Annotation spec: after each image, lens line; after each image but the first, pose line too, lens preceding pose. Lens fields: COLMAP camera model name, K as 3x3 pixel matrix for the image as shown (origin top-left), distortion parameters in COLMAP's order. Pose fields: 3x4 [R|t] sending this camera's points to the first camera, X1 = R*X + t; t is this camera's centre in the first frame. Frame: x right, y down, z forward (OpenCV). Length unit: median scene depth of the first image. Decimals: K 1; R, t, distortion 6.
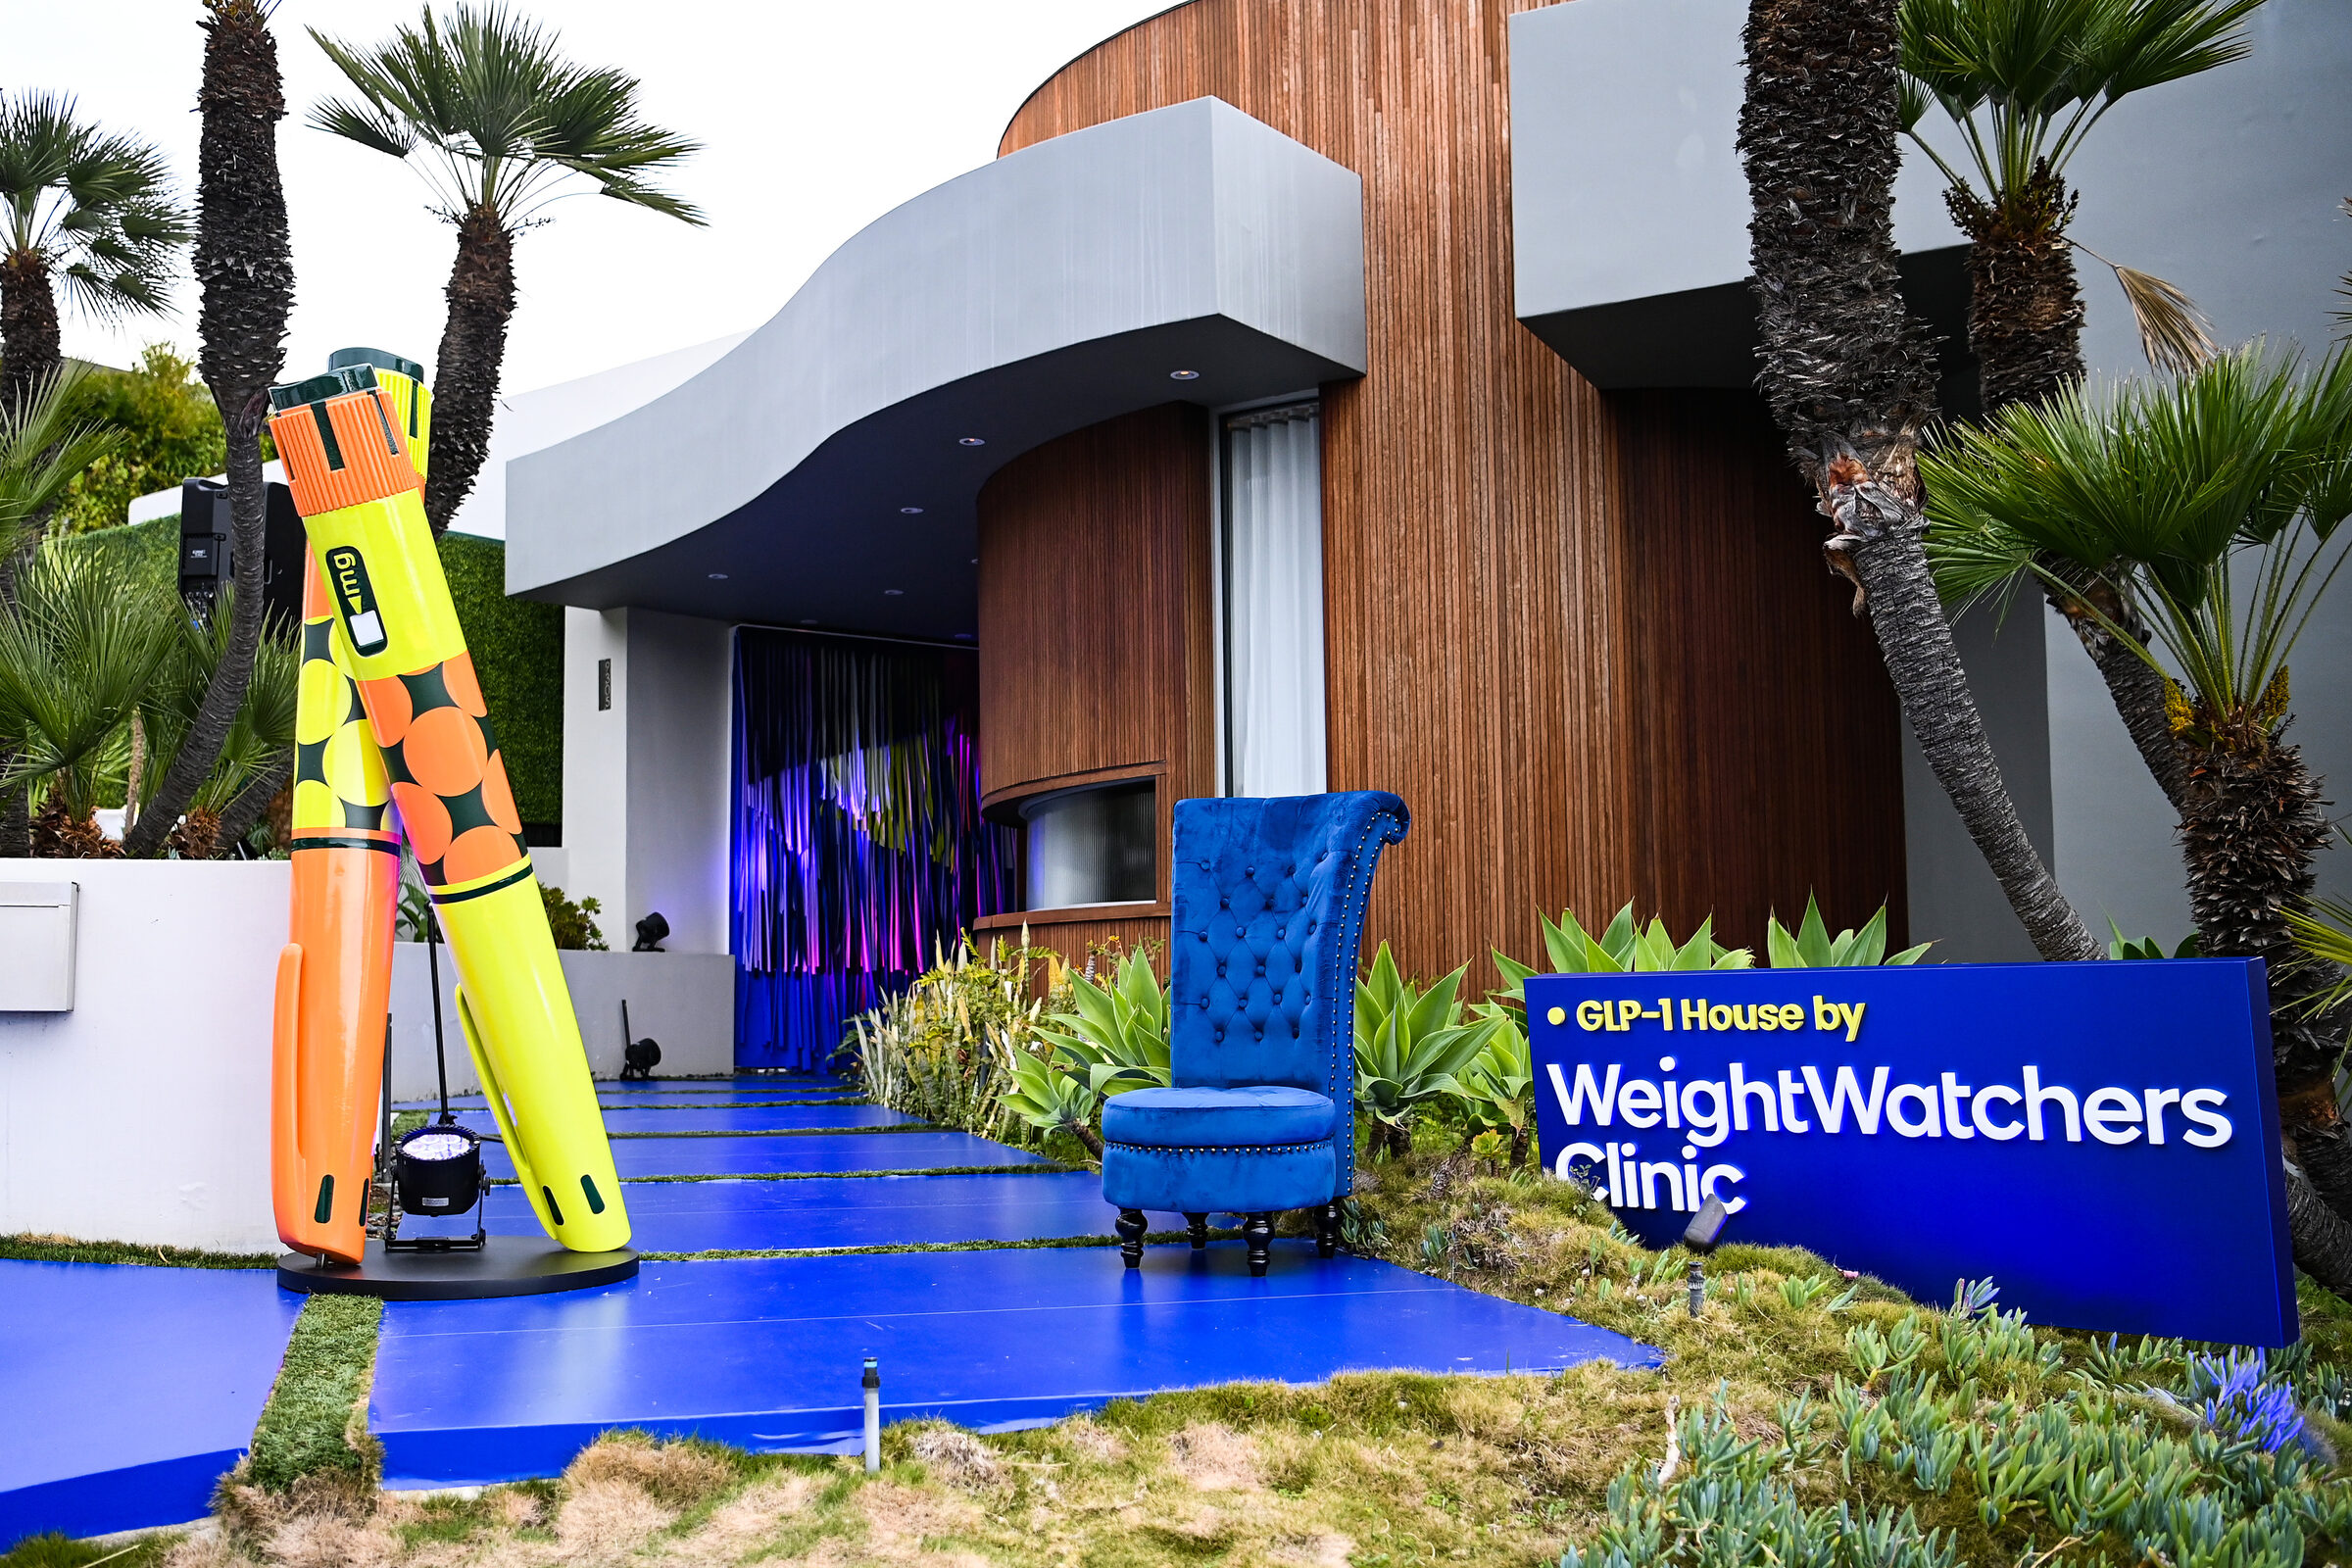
lens RADIAL K [[2333.5, 0, 1176.0], [0, 2333.5, 784.0], [0, 0, 1]] dist [-0.001485, -0.001332]
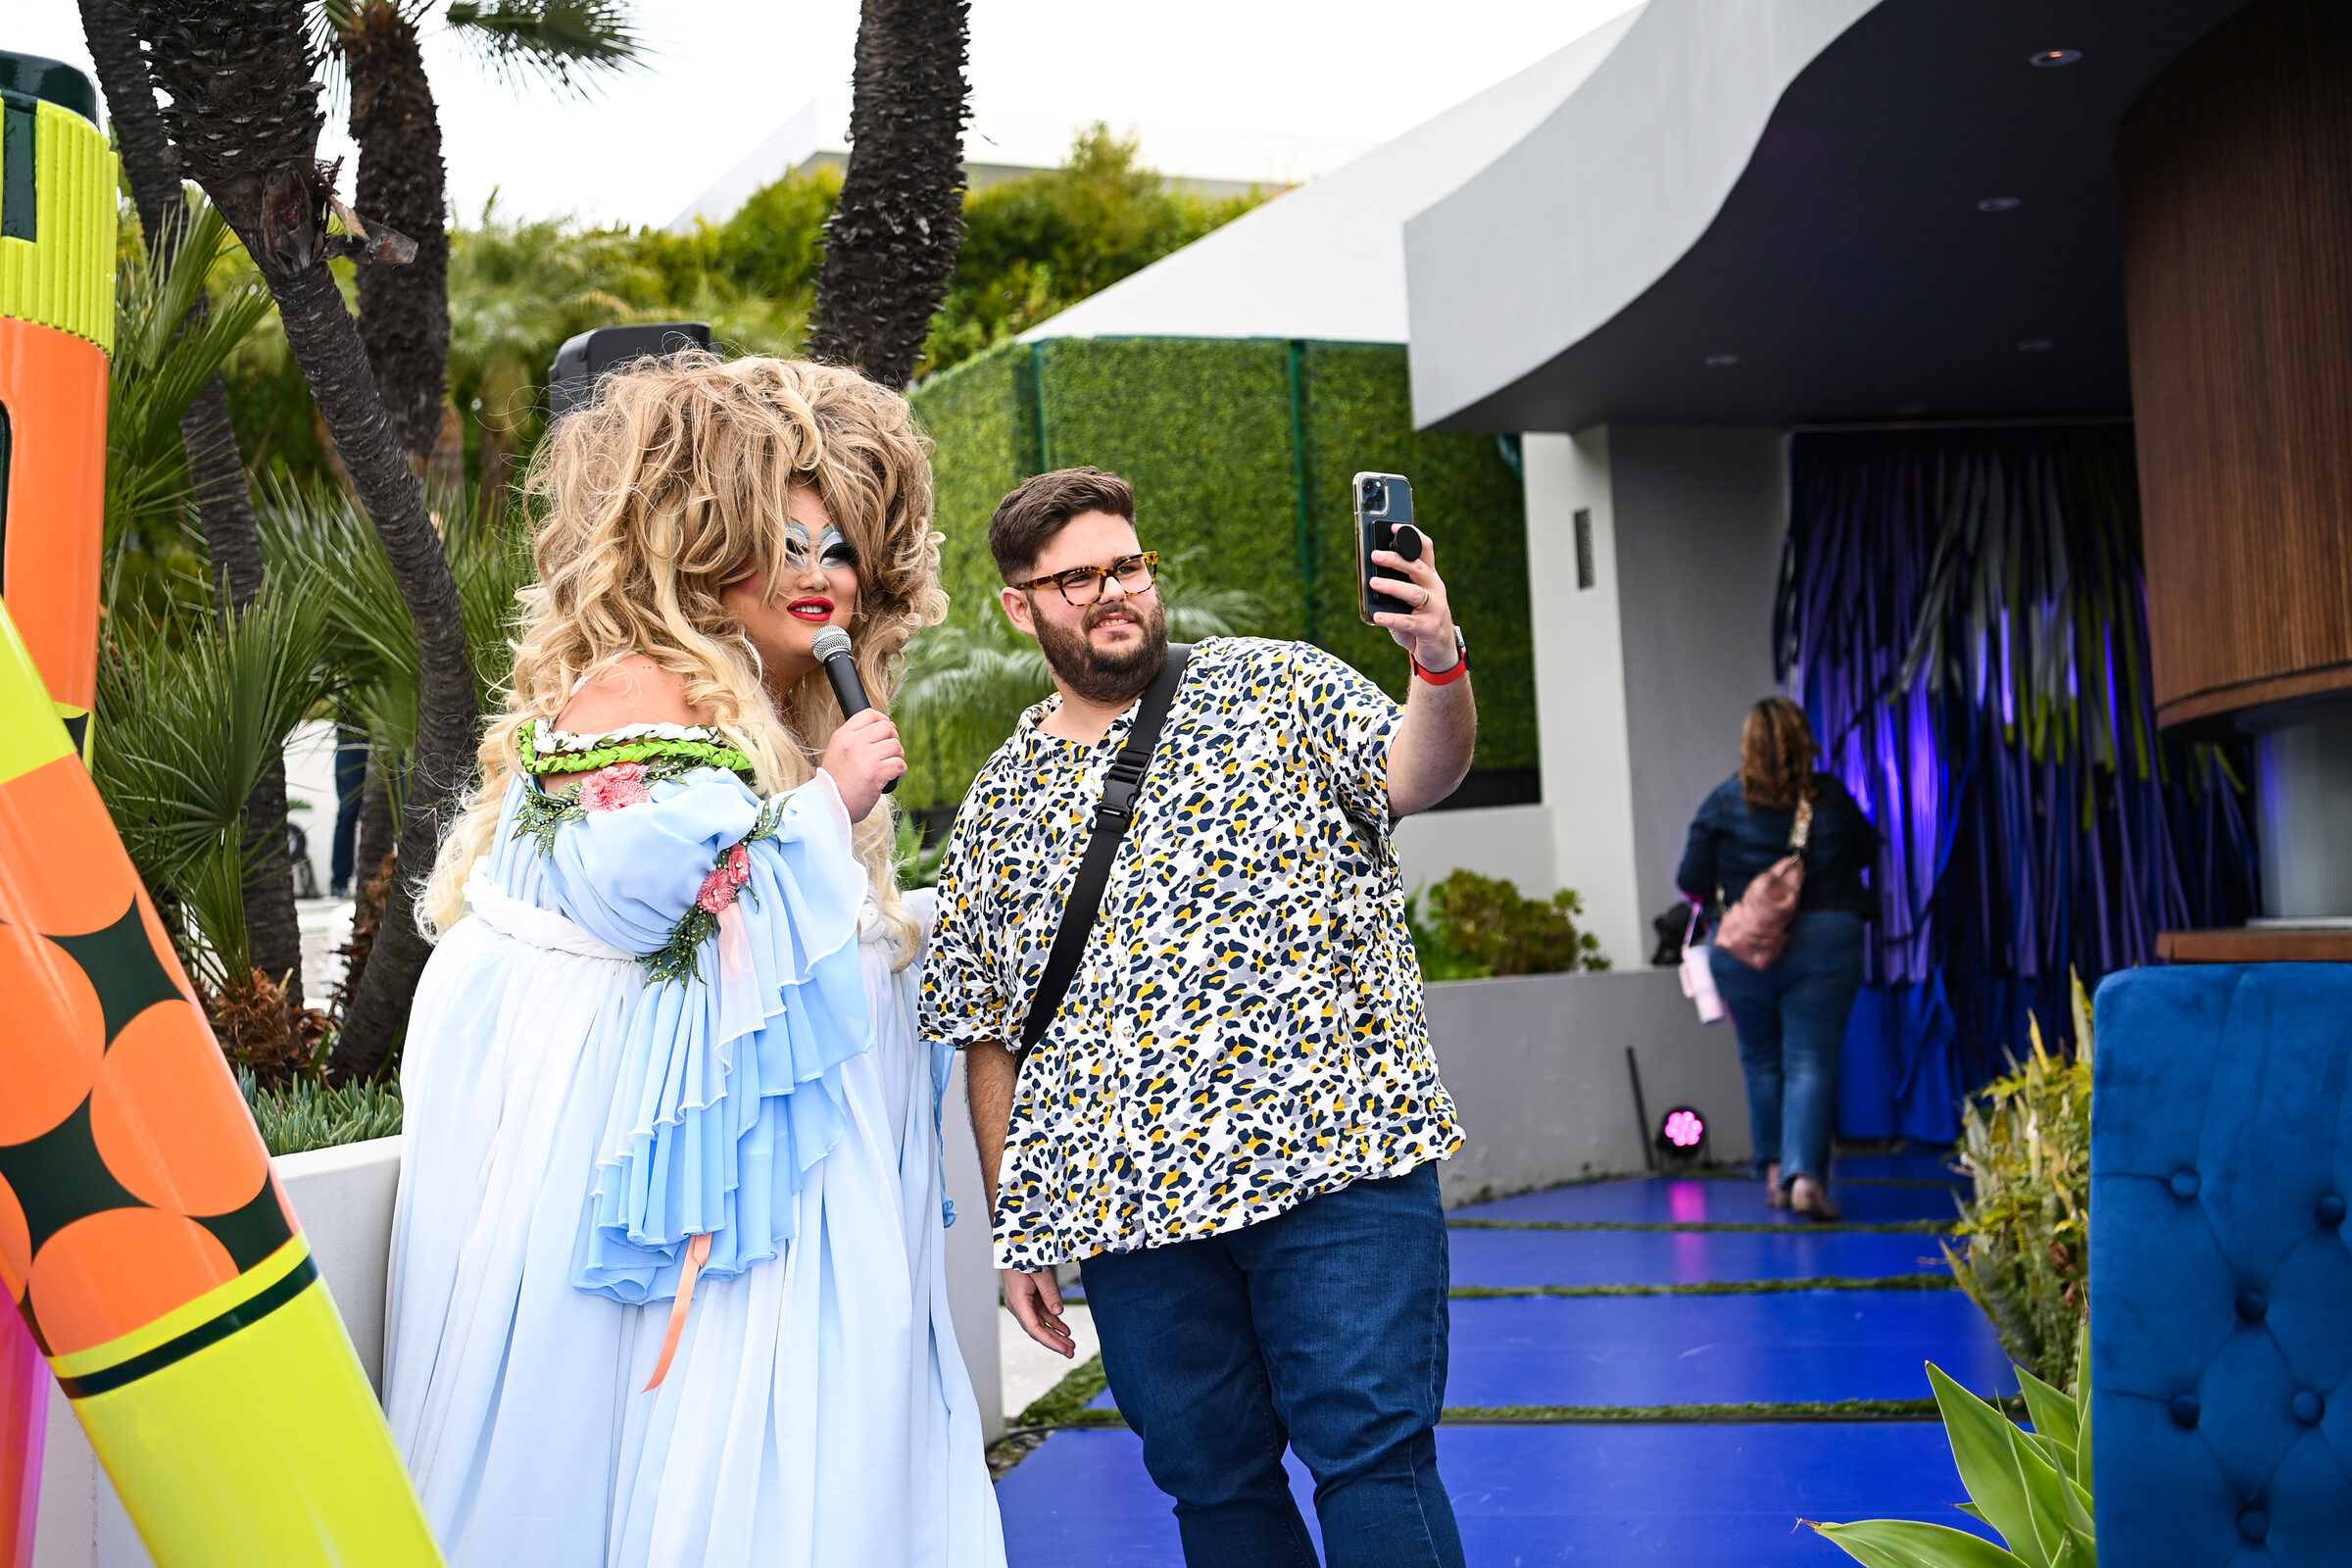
lens RADIAL K [[2951.5, 0, 1176.0], [0, 2951.5, 757.7], [0, 0, 1]] dist [0.108190, 0.011189]
pose [[0.880079, -0.060923, -0.470902, 0.045599], [0.085742, 0.995822, 0.031412, -0.025846], [0.467021, -0.068021, 0.881626, 0.282707]]
